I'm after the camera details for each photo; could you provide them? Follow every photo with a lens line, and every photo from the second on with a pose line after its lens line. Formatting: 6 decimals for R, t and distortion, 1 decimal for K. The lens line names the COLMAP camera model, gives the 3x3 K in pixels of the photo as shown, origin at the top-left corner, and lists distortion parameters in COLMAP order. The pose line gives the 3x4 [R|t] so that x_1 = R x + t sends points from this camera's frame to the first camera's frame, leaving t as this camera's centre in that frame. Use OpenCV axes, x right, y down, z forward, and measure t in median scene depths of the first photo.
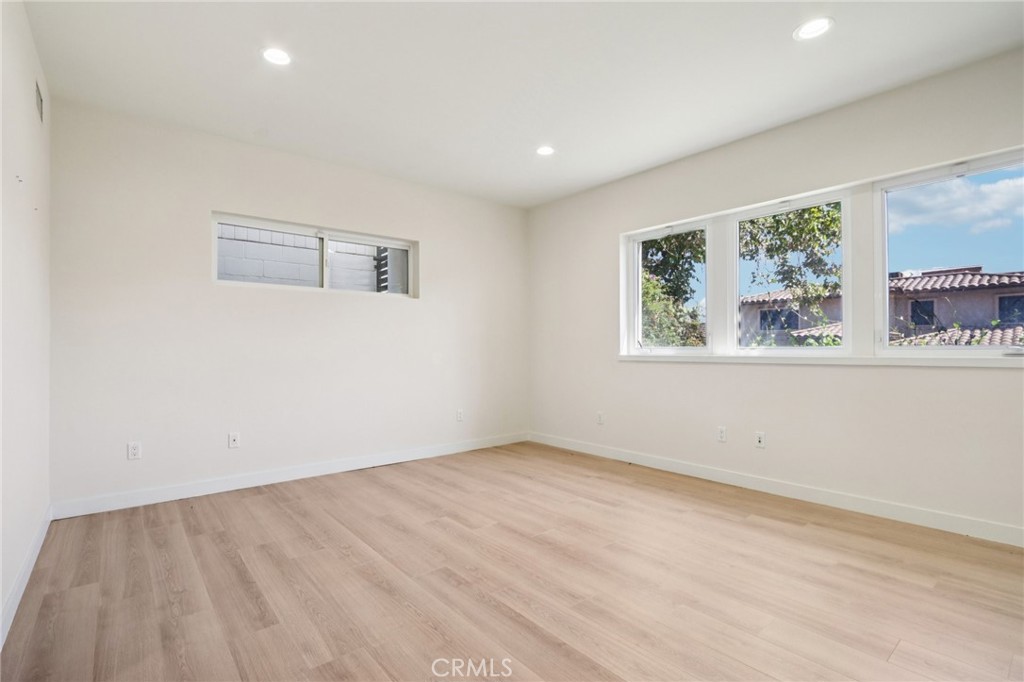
lens RADIAL K [[475.0, 0, 510.9], [0, 475.0, 345.5], [0, 0, 1]] dist [-0.015997, 0.000312]
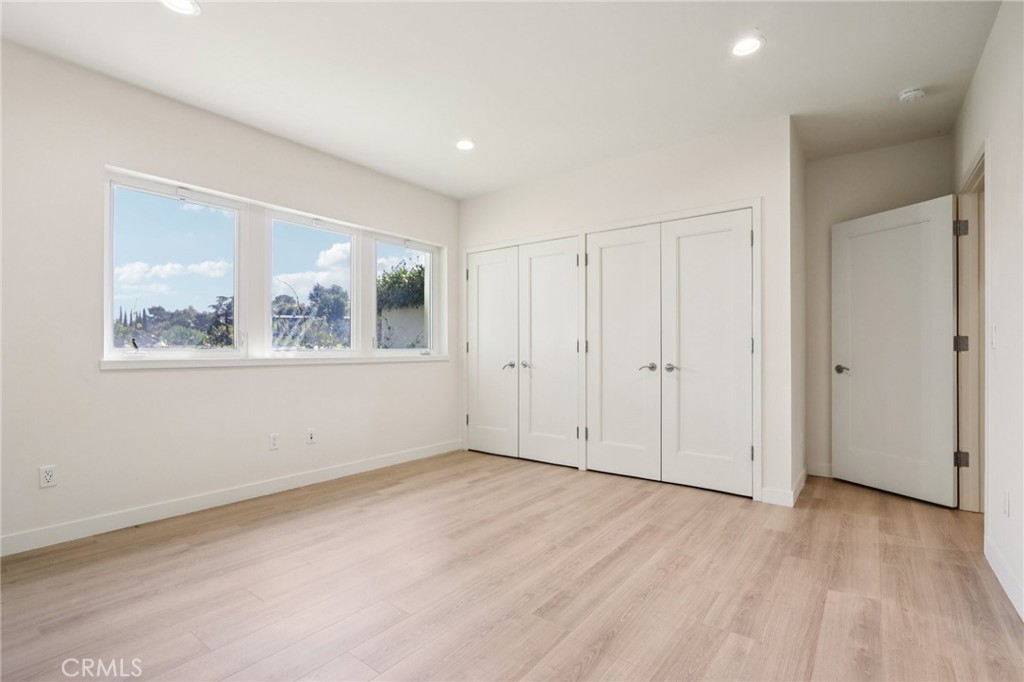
lens RADIAL K [[475.0, 0, 510.1], [0, 475.0, 344.8], [0, 0, 1]] dist [-0.015997, 0.000312]
pose [[-0.218464, 0.015073, 0.975729, -0.861619], [-0.004481, 0.999855, -0.016449, 0.013490], [-0.975835, -0.007966, -0.218365, 1.122396]]
